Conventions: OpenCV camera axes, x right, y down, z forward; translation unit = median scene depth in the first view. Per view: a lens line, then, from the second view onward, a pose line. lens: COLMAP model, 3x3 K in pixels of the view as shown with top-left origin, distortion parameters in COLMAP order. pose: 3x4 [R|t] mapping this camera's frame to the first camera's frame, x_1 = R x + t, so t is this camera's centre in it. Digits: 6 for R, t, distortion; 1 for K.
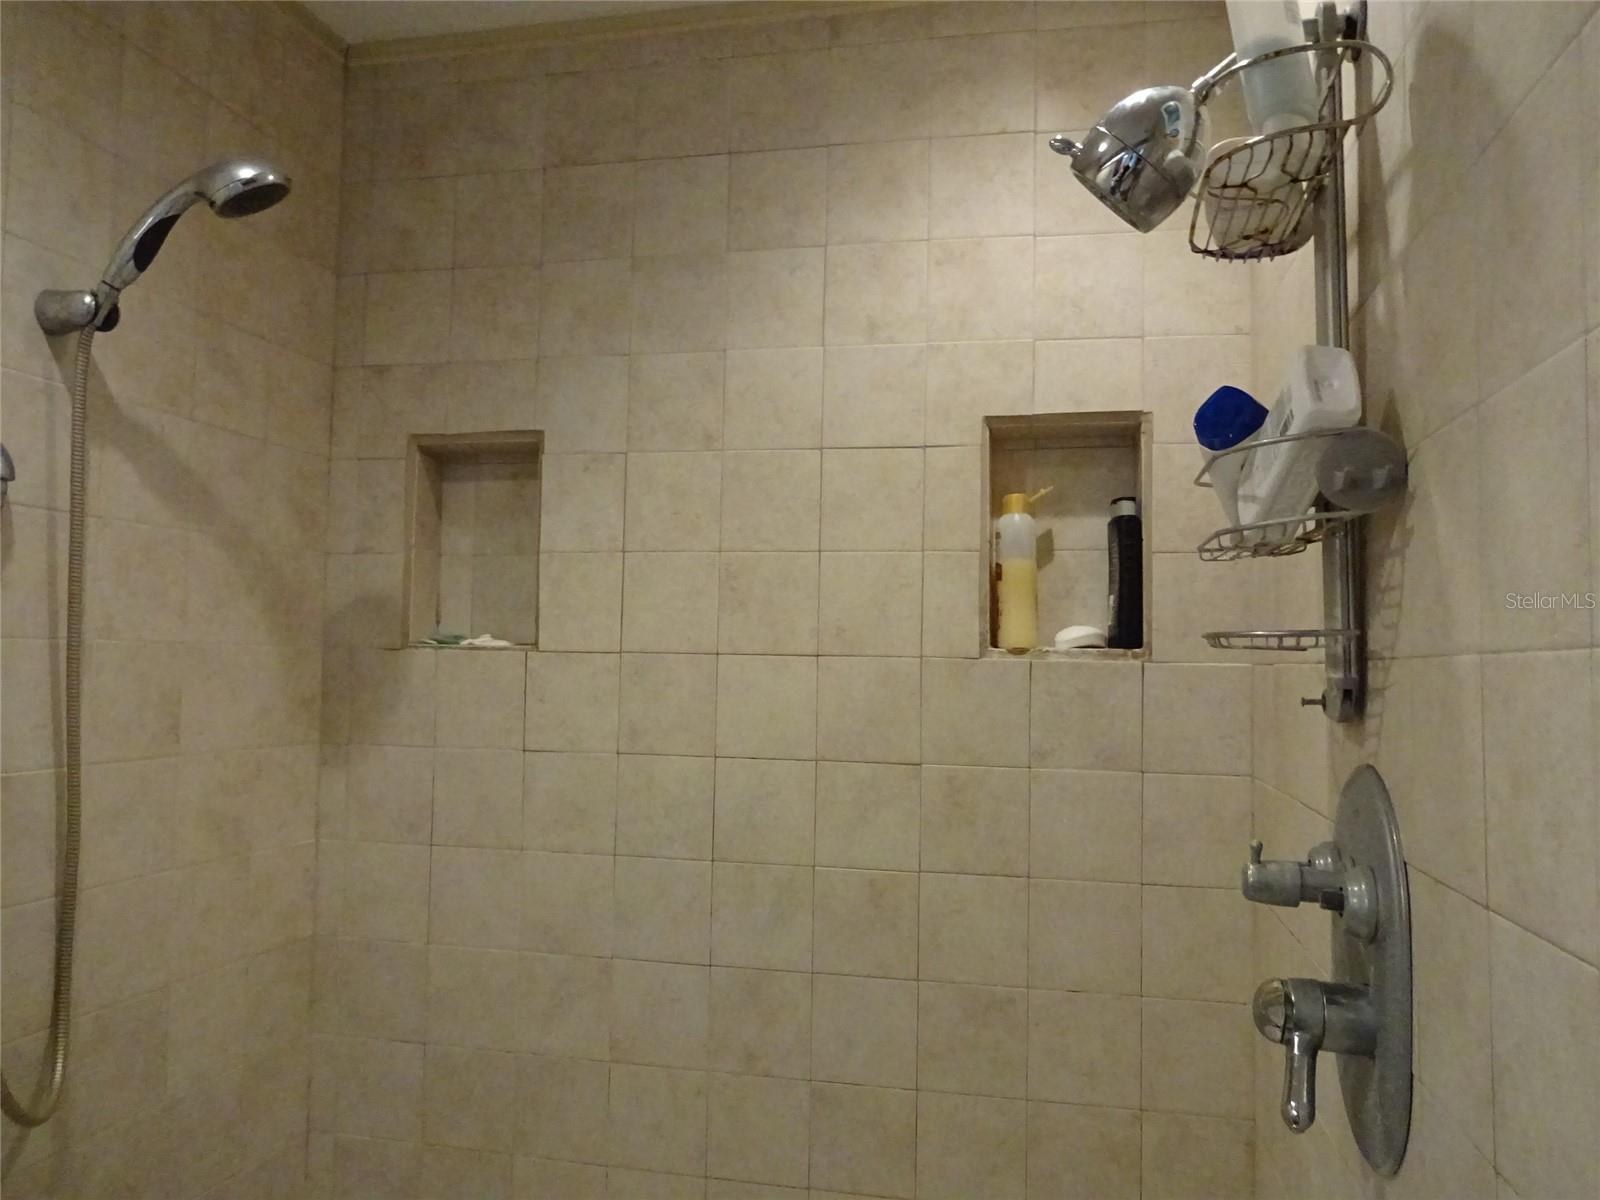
lens RADIAL K [[1148.7, 0, 797.0], [0, 1148.7, 578.2], [0, 0, 1]] dist [0.006962, 0.005499]
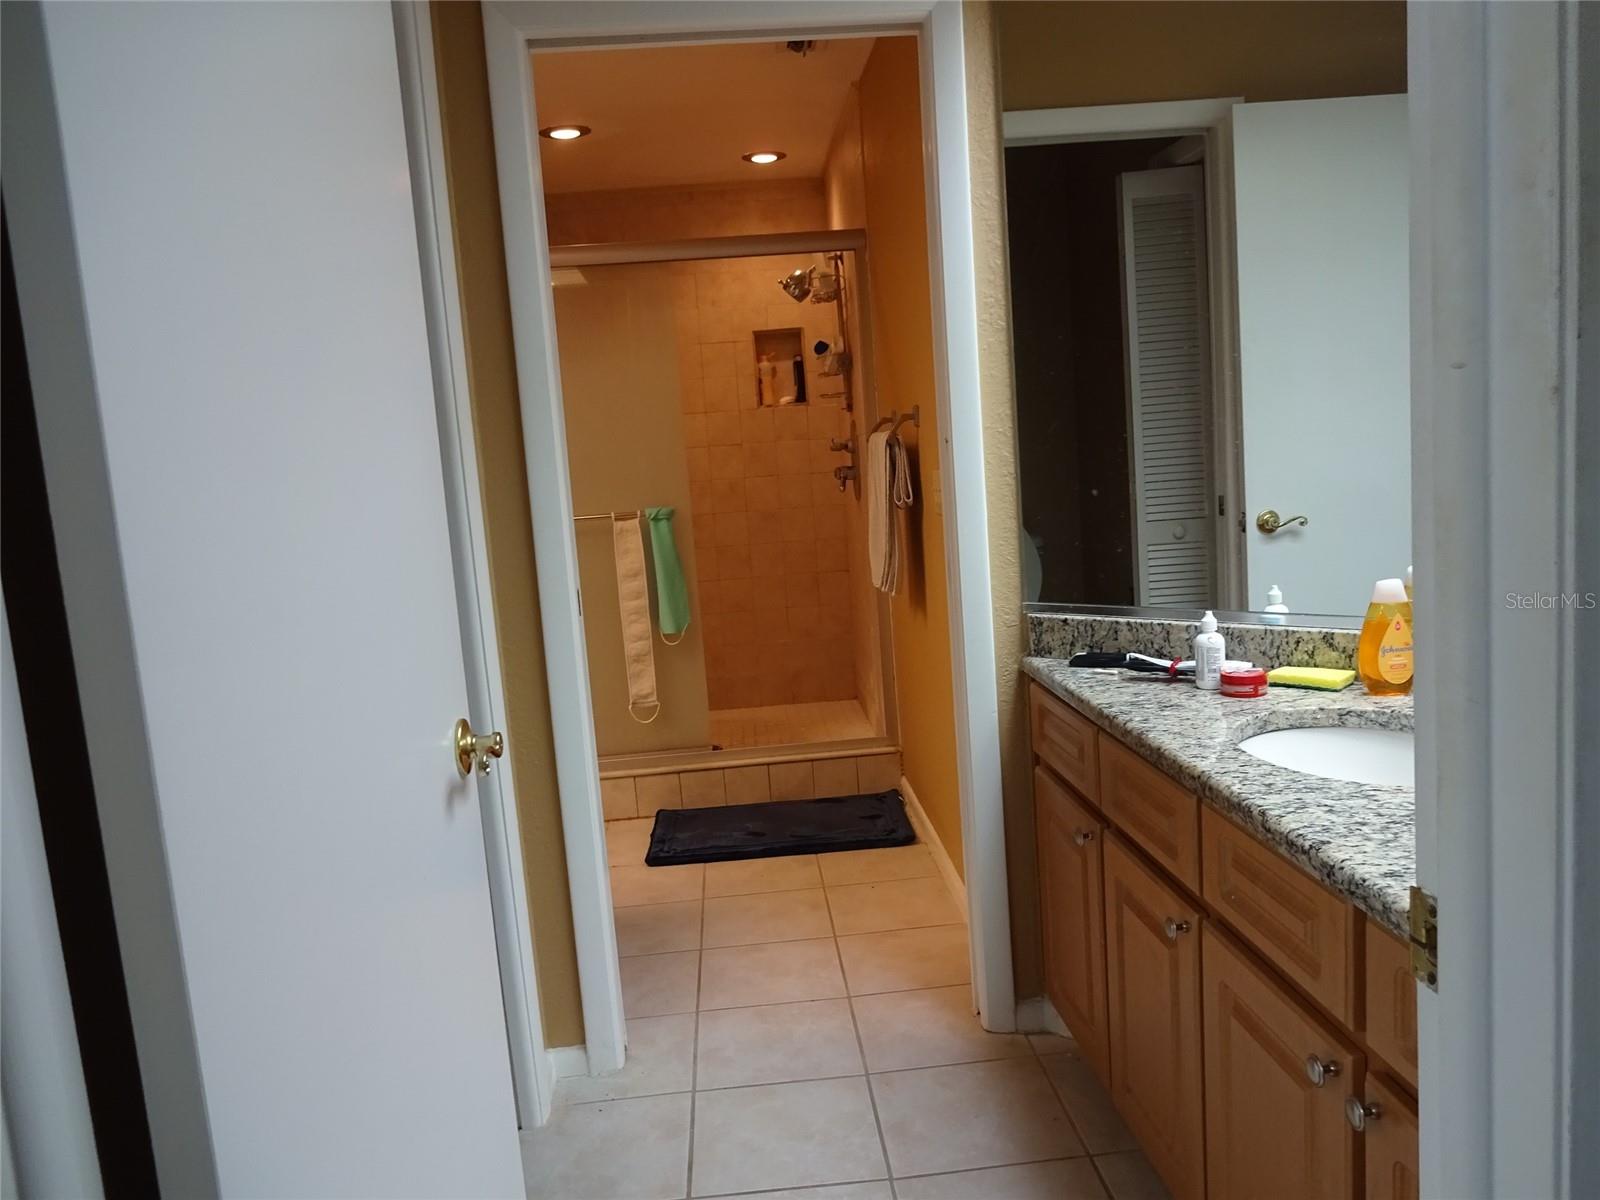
lens RADIAL K [[1148.7, 0, 797.0], [0, 1148.7, 578.2], [0, 0, 1]] dist [0.006962, 0.005499]
pose [[0.955406, -0.120848, 0.269436, -0.649789], [0.069730, 0.978949, 0.191822, -0.074932], [-0.286945, -0.164480, 0.943721, -2.108012]]
